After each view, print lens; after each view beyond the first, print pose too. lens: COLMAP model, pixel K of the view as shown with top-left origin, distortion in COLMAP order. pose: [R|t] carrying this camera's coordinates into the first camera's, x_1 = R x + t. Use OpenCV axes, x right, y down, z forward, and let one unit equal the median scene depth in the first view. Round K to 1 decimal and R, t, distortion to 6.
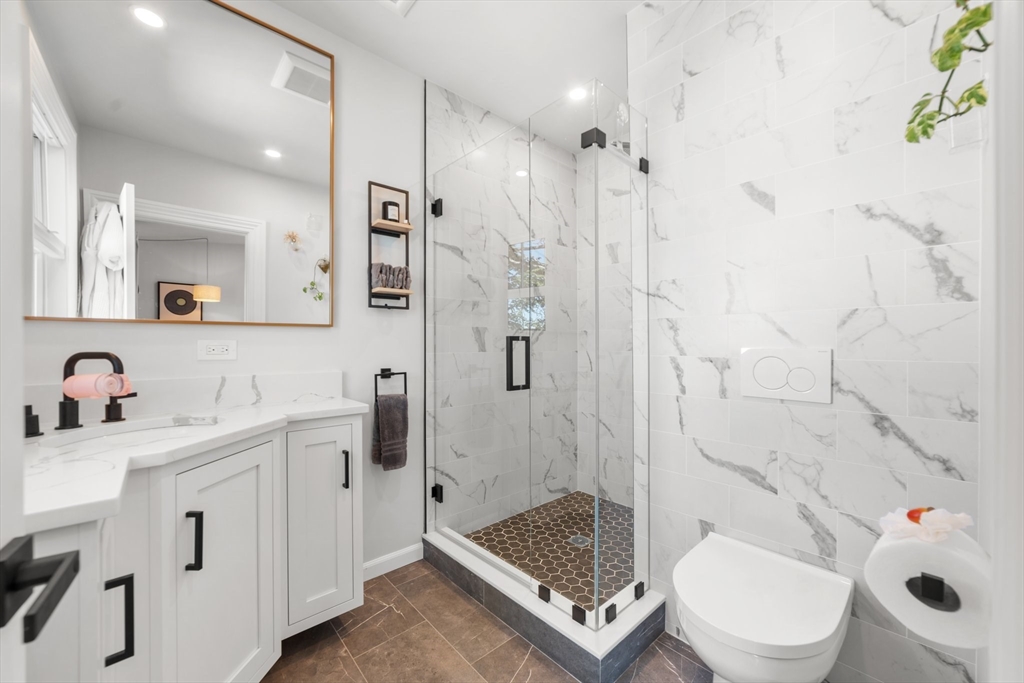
lens RADIAL K [[394.0, 0, 515.7], [0, 394.0, 339.1], [0, 0, 1]] dist [-0.012327, 0.000381]
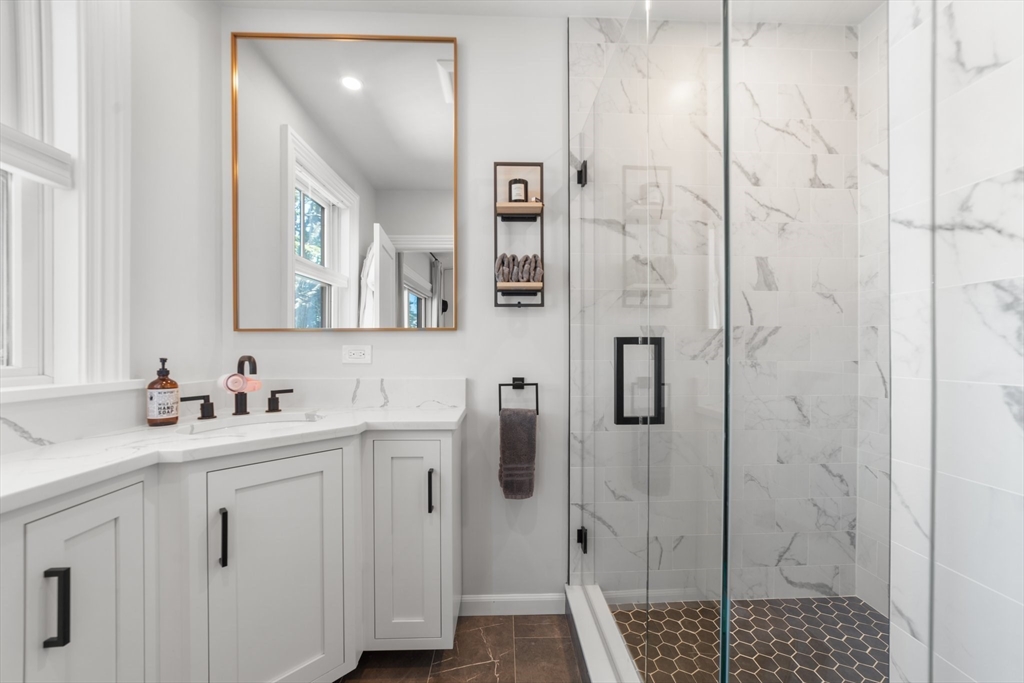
lens RADIAL K [[404.7, 0, 512.4], [0, 404.7, 345.1], [0, 0, 1]] dist [-0.021835, 0.008943]
pose [[0.766428, -0.000667, -0.642330, 0.218100], [0.006989, 0.999949, 0.007300, -0.001720], [0.642292, -0.010084, 0.766394, 0.312465]]
